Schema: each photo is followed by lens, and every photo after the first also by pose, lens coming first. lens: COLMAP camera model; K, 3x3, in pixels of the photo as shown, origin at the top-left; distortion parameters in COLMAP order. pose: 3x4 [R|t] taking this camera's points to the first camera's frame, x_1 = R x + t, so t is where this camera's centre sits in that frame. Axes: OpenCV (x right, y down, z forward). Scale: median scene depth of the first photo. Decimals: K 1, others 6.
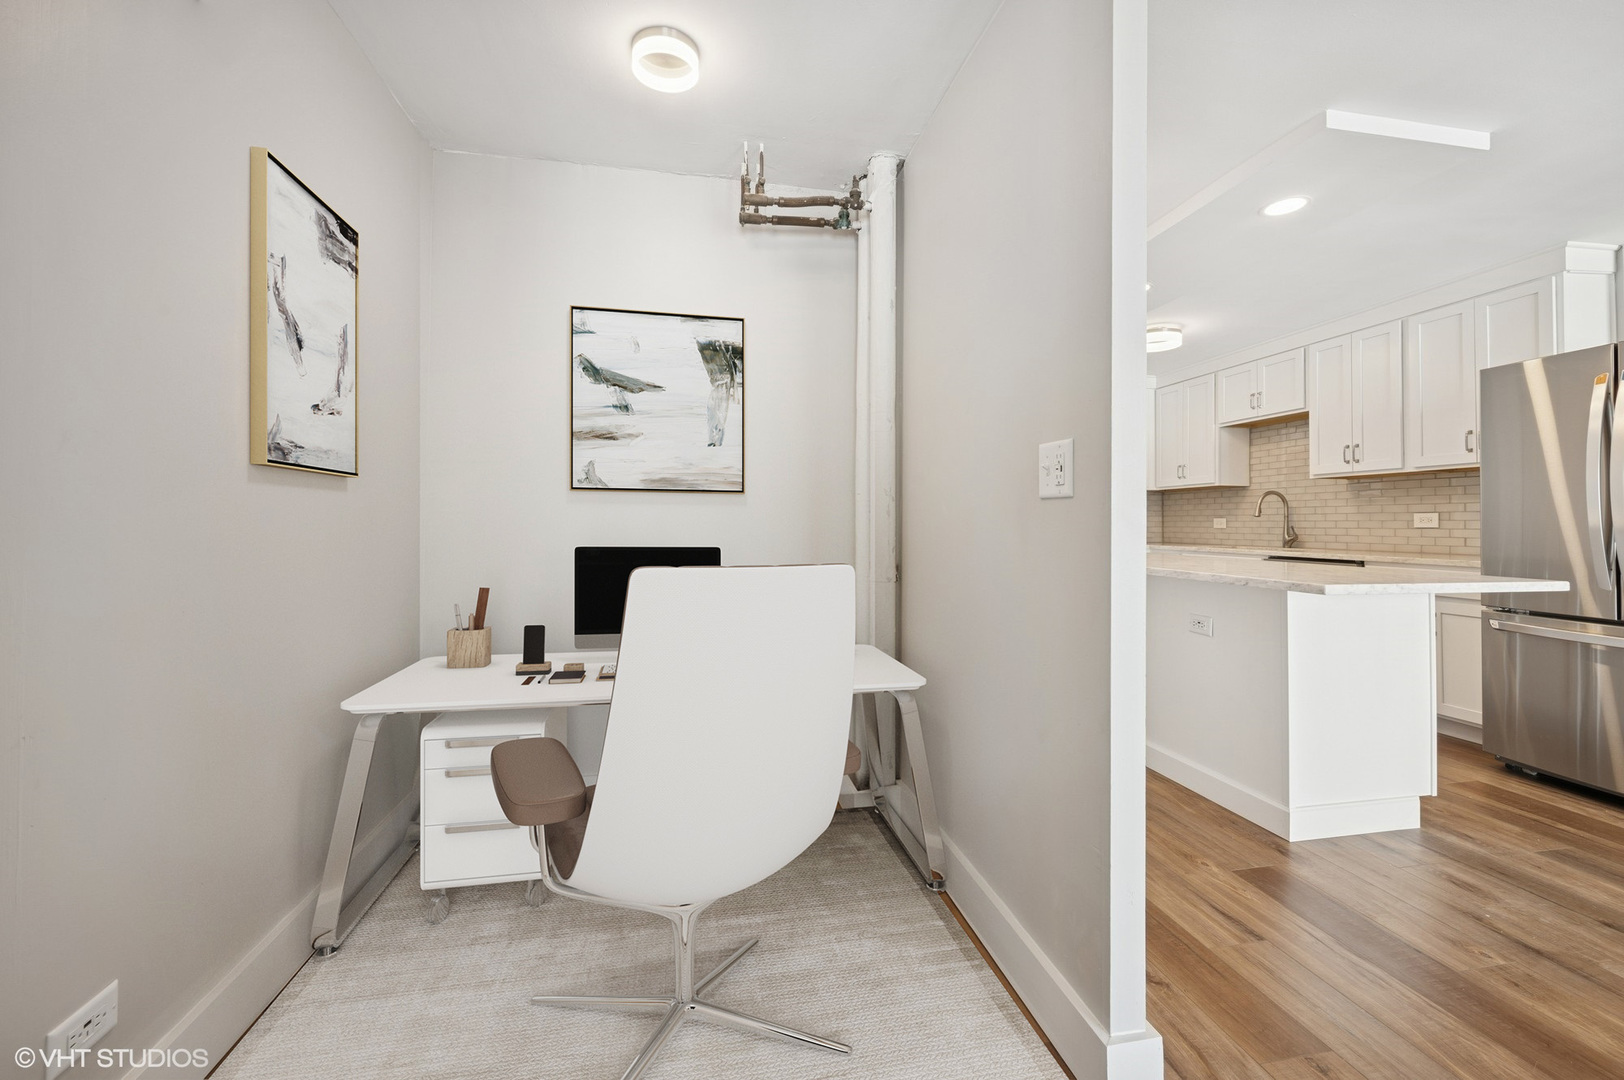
lens RADIAL K [[653.3, 0, 813.6], [0, 653.3, 513.5], [0, 0, 1]] dist [0.000600, -0.000112]
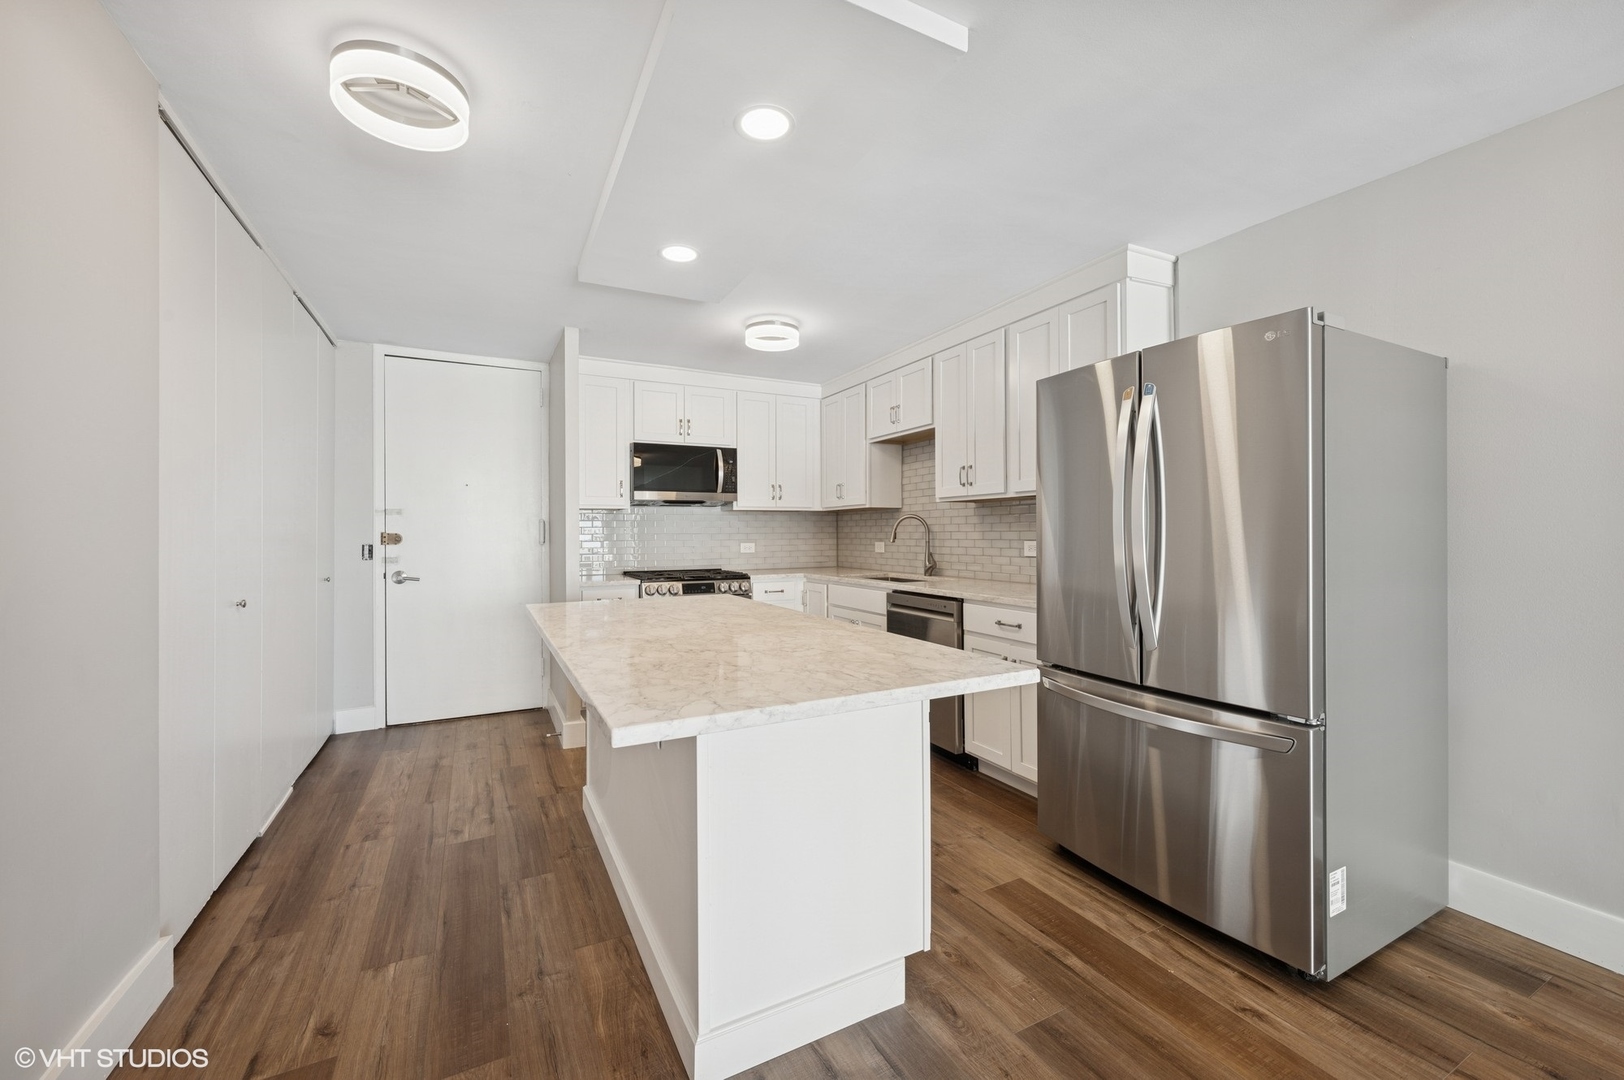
lens RADIAL K [[643.6, 0, 816.6], [0, 643.6, 534.1], [0, 0, 1]] dist [-0.000221, -0.000131]
pose [[0.957679, -0.011777, 0.287598, 0.336930], [0.006737, 0.999806, 0.018508, -0.026286], [-0.287760, -0.015787, 0.957572, 0.188589]]
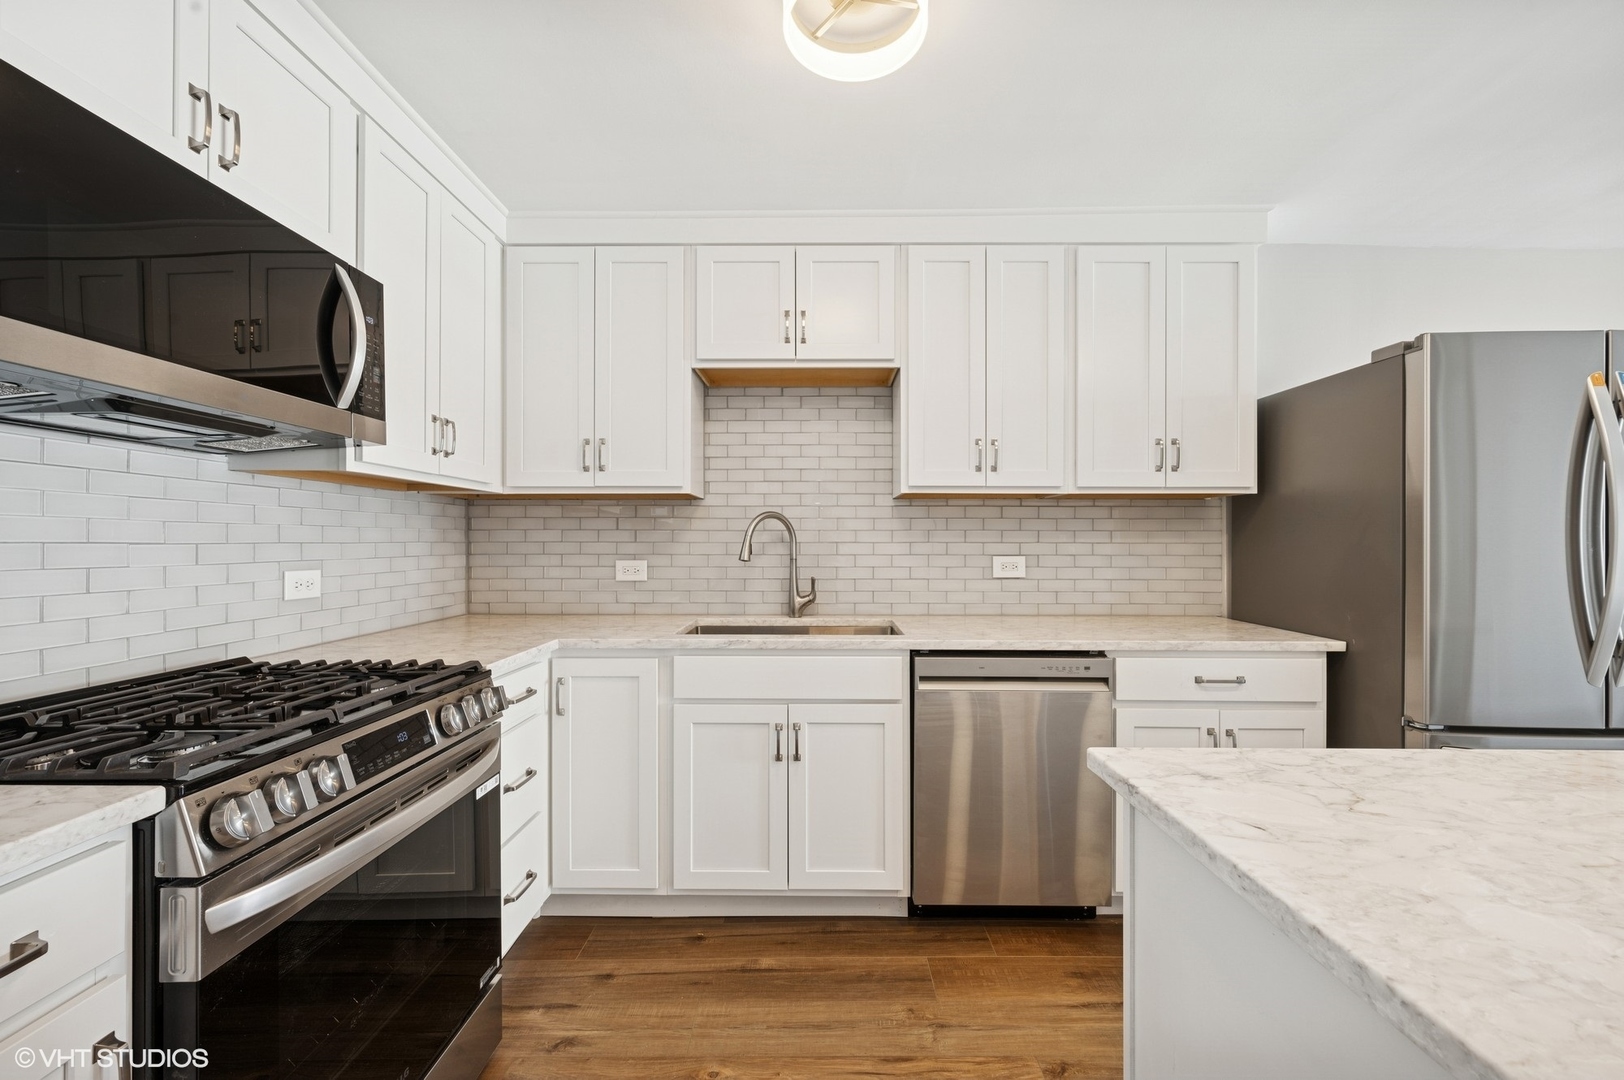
lens RADIAL K [[639.6, 0, 823.3], [0, 639.6, 539.3], [0, 0, 1]] dist [-0.000005, -0.000267]
pose [[0.197439, -0.000274, 0.980315, 0.223991], [-0.016118, 0.999864, 0.003526, -0.015447], [-0.980183, -0.016497, 0.197408, 0.941813]]
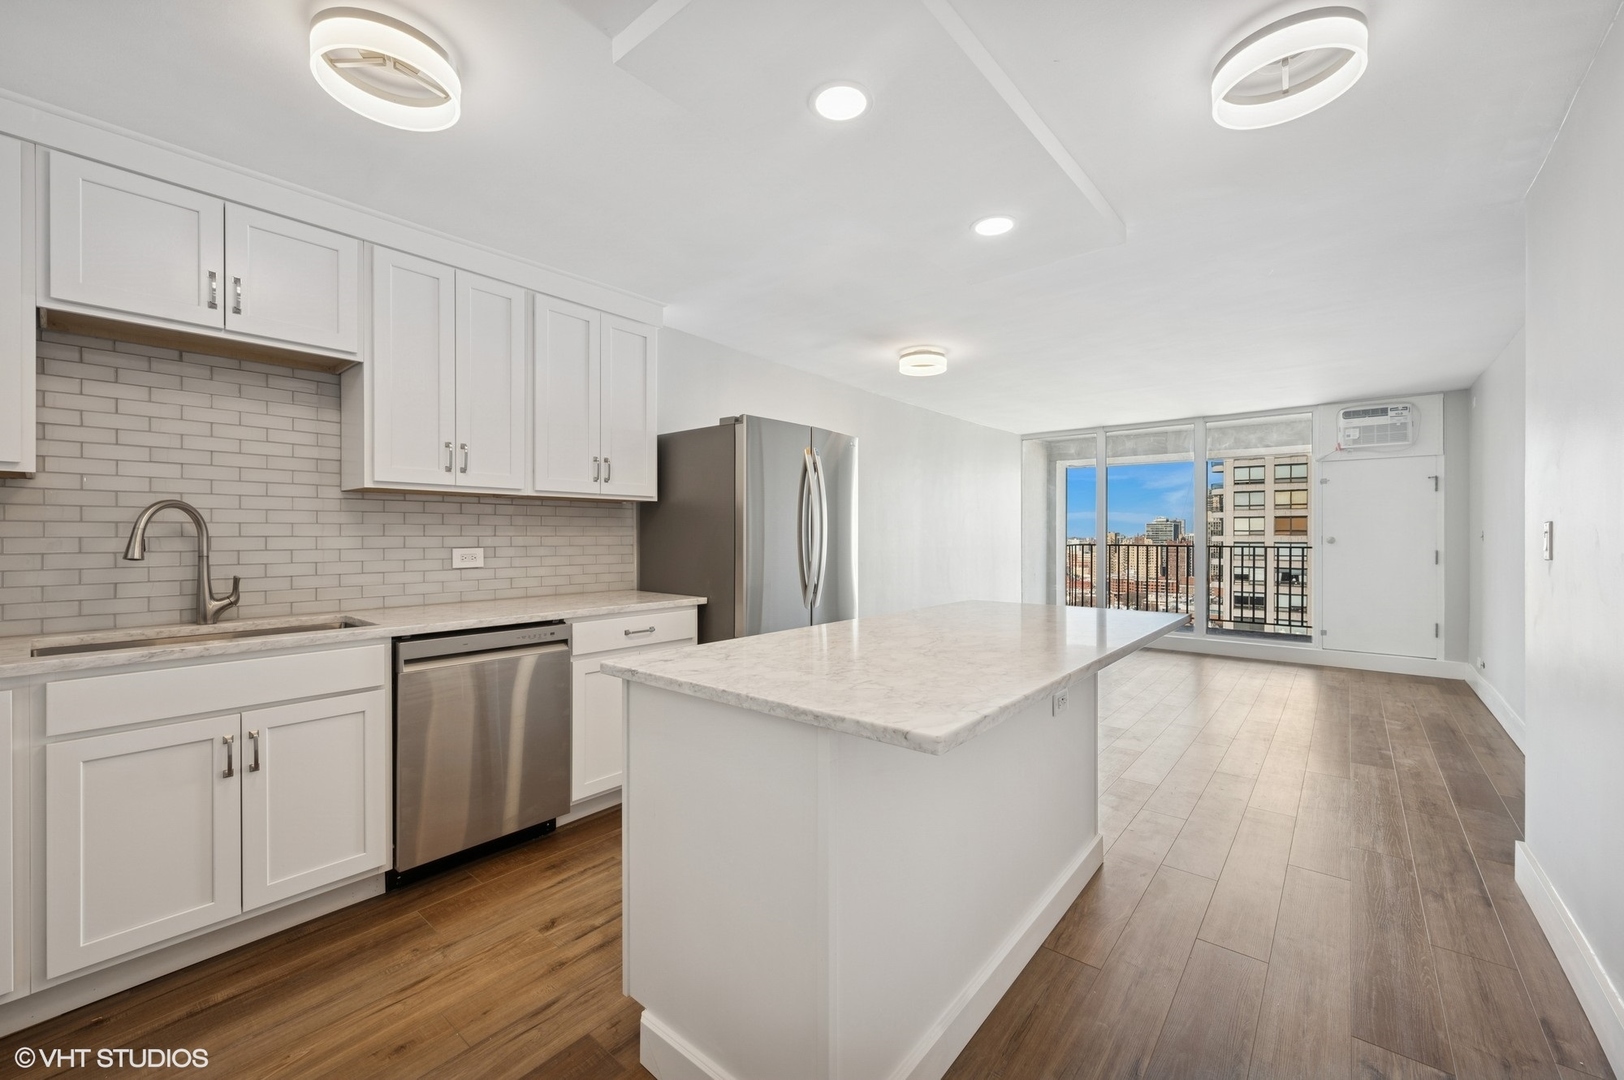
lens RADIAL K [[643.6, 0, 816.6], [0, 643.6, 534.1], [0, 0, 1]] dist [-0.000221, -0.000131]
pose [[-0.630572, -0.003031, 0.776125, 0.102707], [-0.013913, 0.999876, -0.007399, -0.015162], [-0.776006, -0.015464, -0.630535, 1.028107]]
